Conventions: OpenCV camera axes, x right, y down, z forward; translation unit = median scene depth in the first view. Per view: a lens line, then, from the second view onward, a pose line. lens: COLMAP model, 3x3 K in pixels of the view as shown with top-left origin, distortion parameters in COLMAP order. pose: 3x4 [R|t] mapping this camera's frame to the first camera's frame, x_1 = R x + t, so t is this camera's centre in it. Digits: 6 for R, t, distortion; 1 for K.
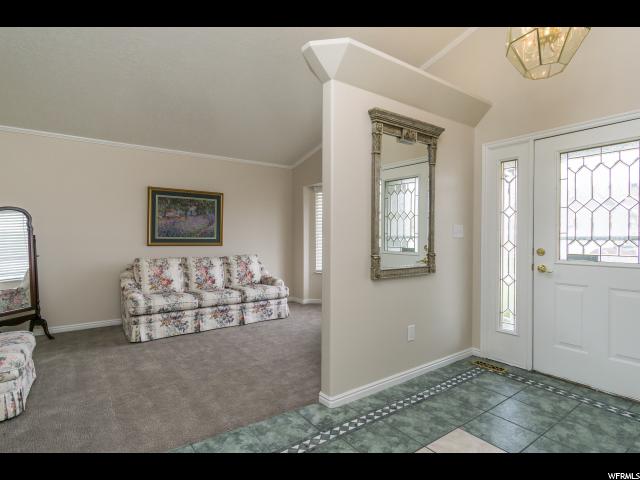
lens RADIAL K [[337.2, 0, 316.6], [0, 337.2, 242.6], [0, 0, 1]] dist [0.001237, 0.001273]
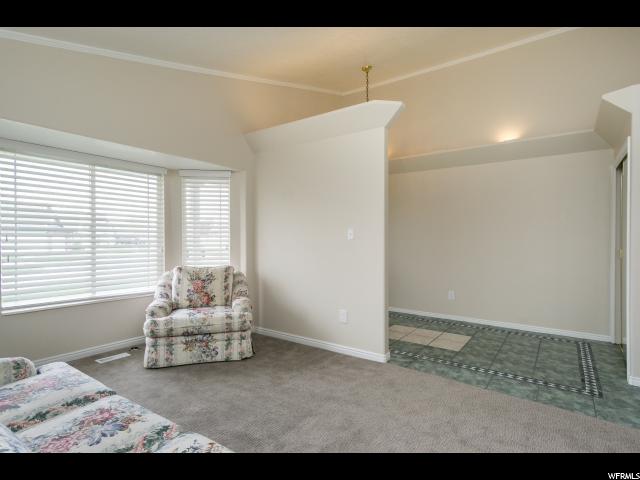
lens RADIAL K [[337.2, 0, 316.6], [0, 337.2, 242.6], [0, 0, 1]] dist [0.001237, 0.001273]
pose [[-0.325163, -0.016505, 0.945514, -1.278381], [0.028723, 0.999214, 0.027321, -0.049232], [-0.945222, 0.036041, -0.324433, 1.861046]]
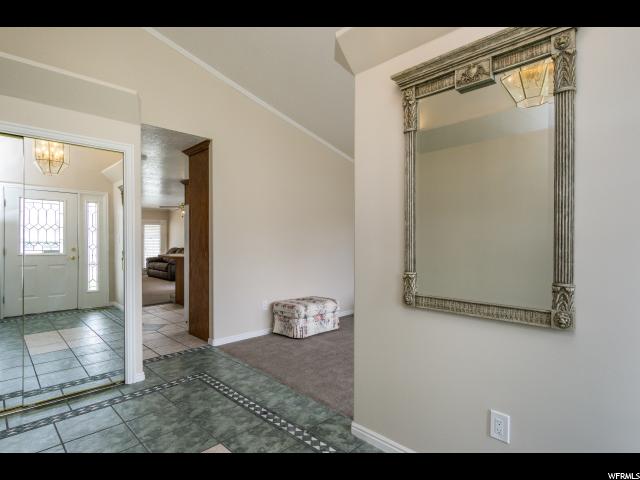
lens RADIAL K [[337.2, 0, 316.6], [0, 337.2, 242.6], [0, 0, 1]] dist [0.001237, 0.001273]
pose [[0.168718, 0.005816, -0.985647, 0.988366], [-0.031504, 0.999503, 0.000505, -0.021099], [0.985161, 0.030967, 0.168817, 0.791492]]
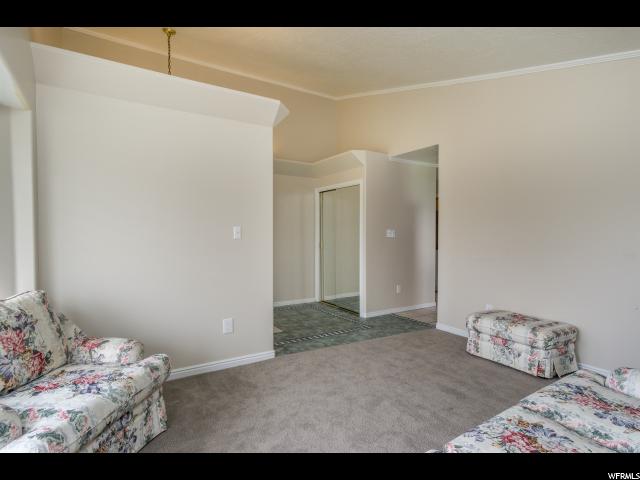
lens RADIAL K [[337.2, 0, 316.6], [0, 337.2, 242.6], [0, 0, 1]] dist [0.001237, 0.001273]
pose [[-0.998562, -0.003656, 0.053489, -0.257777], [-0.000634, 0.998408, 0.056406, -0.079414], [-0.053610, 0.056291, -0.996974, 2.601656]]
